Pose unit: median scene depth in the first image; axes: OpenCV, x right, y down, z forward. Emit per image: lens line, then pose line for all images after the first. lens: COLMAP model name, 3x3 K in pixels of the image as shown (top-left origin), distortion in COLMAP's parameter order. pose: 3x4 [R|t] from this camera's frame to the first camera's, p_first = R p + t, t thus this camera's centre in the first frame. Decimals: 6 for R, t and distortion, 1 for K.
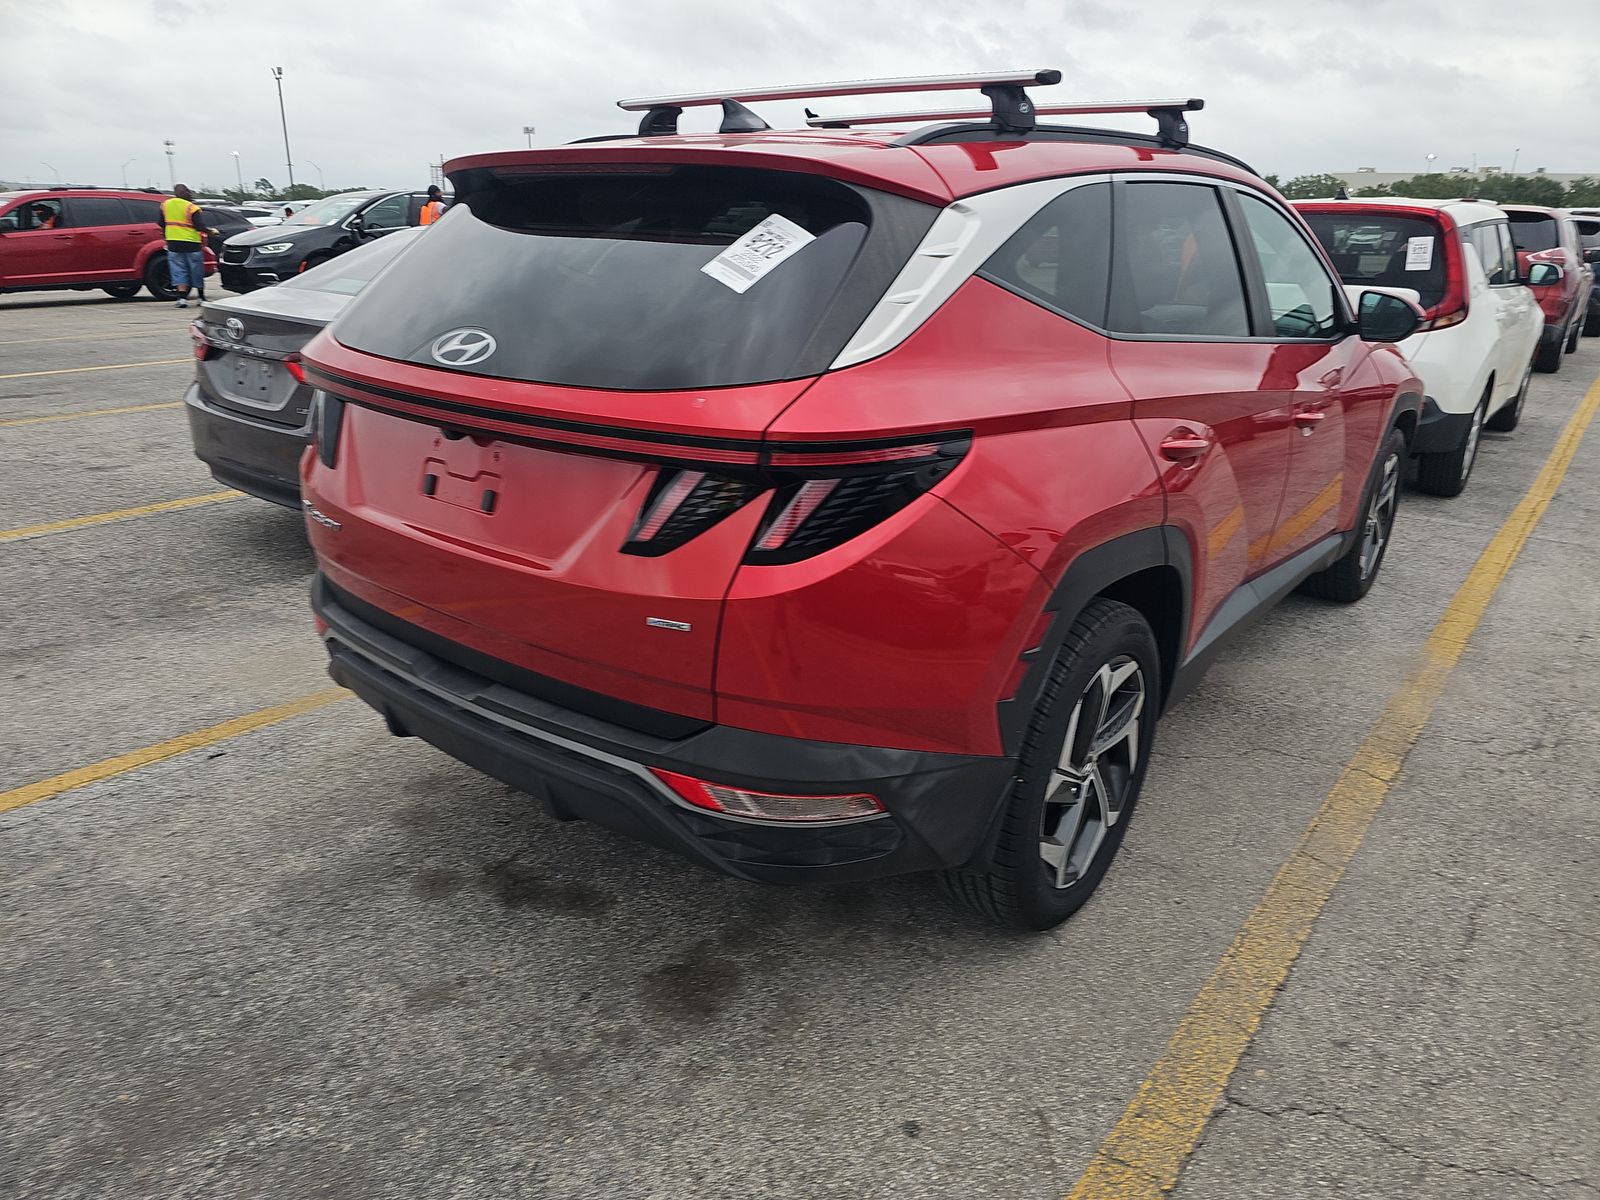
lens RADIAL K [[1141.5, 0, 784.8], [0, 1141.5, 601.4], [0, 0, 1]] dist [0.069513, -0.066499]
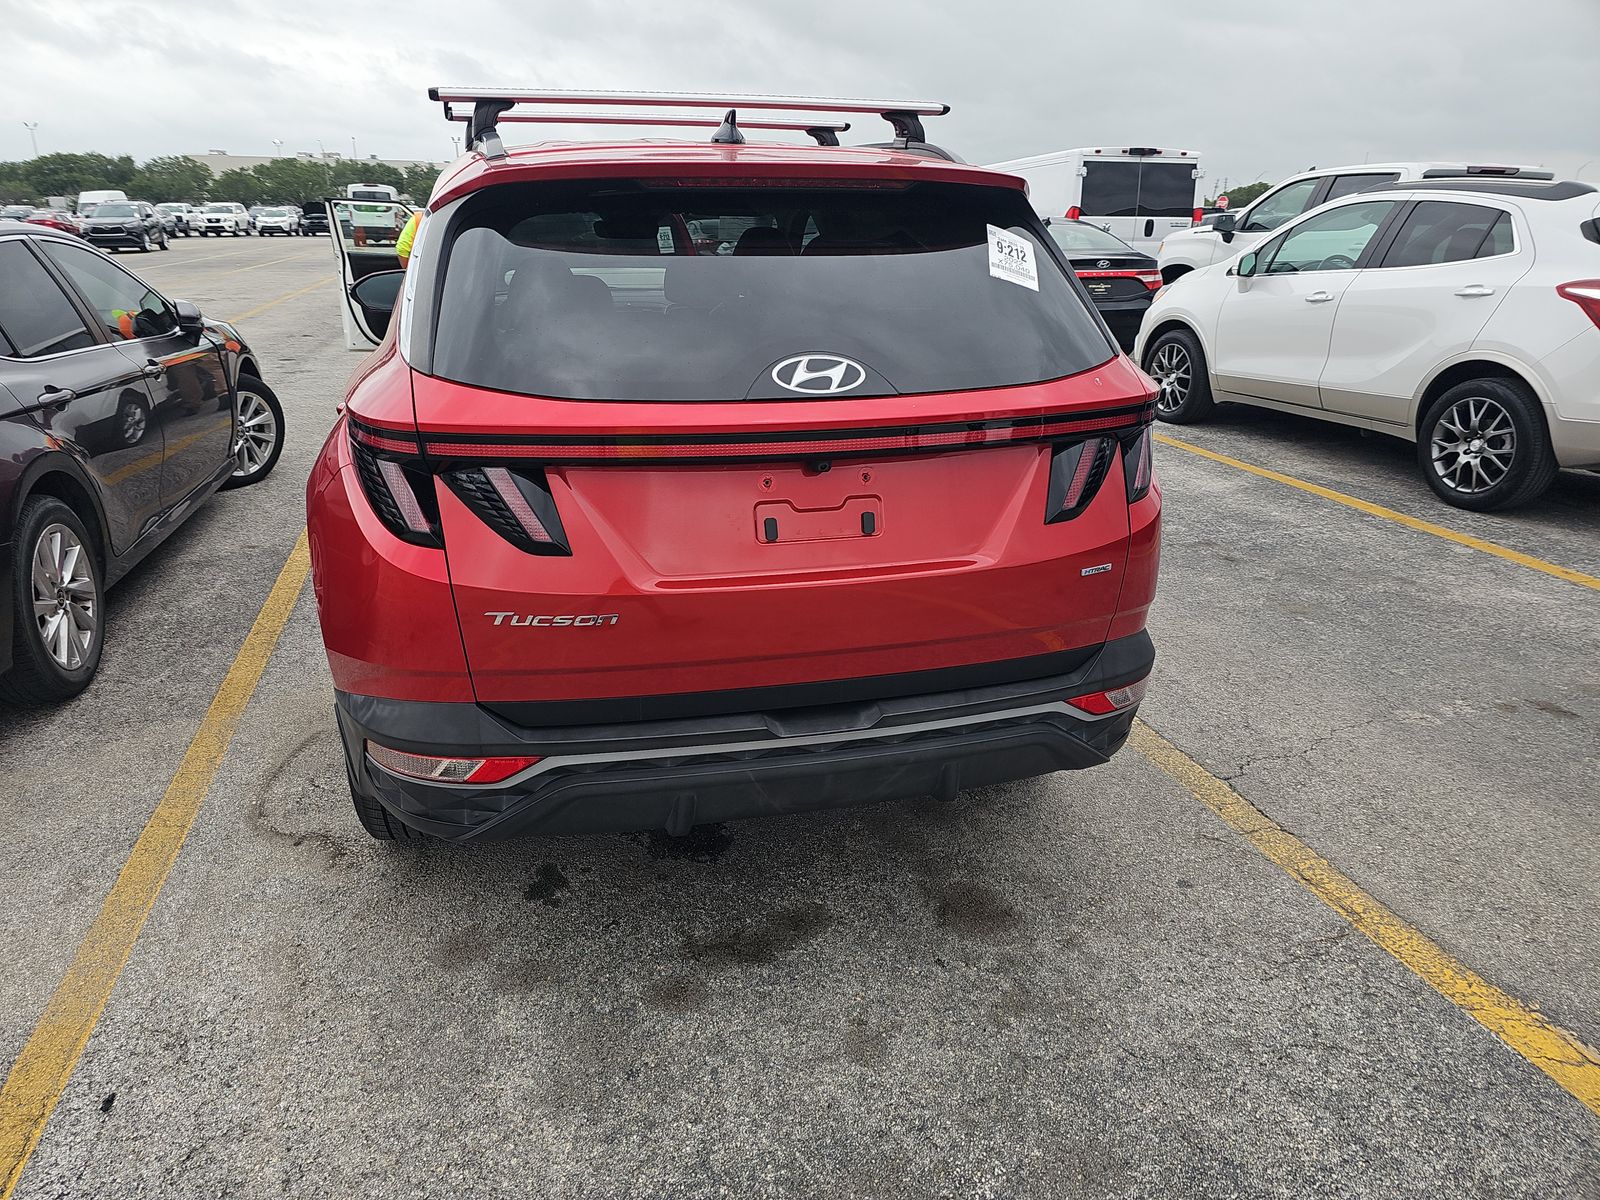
lens RADIAL K [[1141.5, 0, 784.8], [0, 1141.5, 601.4], [0, 0, 1]] dist [0.069513, -0.066499]
pose [[0.573302, -0.281894, 0.769325, -0.958438], [0.269639, 0.951562, 0.147734, -0.167750], [-0.773705, 0.122744, 0.621541, 0.399349]]
